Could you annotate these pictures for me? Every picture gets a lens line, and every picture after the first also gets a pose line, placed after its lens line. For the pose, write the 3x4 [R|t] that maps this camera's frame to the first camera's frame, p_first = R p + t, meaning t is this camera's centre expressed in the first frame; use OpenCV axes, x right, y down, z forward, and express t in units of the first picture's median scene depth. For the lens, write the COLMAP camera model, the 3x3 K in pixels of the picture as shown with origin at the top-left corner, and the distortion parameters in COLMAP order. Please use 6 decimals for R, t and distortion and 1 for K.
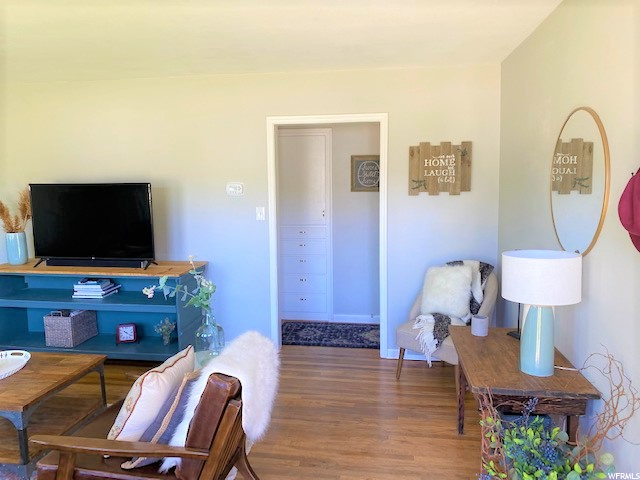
lens RADIAL K [[487.9, 0, 320.3], [0, 487.9, 238.0], [0, 0, 1]] dist [0.035060, -0.041641]
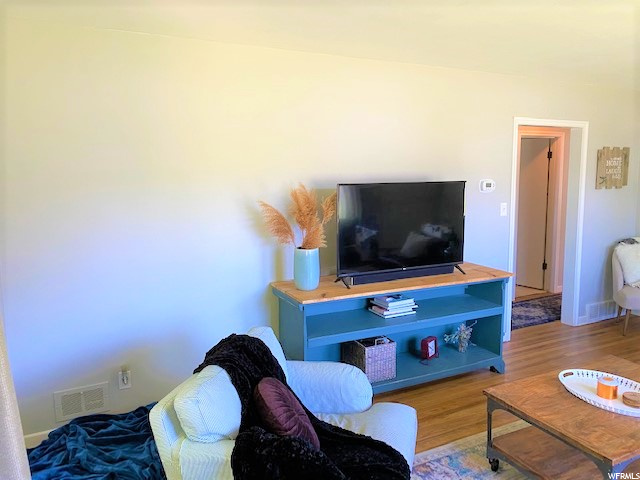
lens RADIAL K [[487.9, 0, 318.2], [0, 487.9, 238.1], [0, 0, 1]] dist [0.035060, -0.041641]
pose [[0.814711, -0.072289, 0.575344, -1.113471], [0.069639, 0.997215, 0.026684, -0.047494], [-0.575671, 0.018327, 0.817476, 0.401573]]
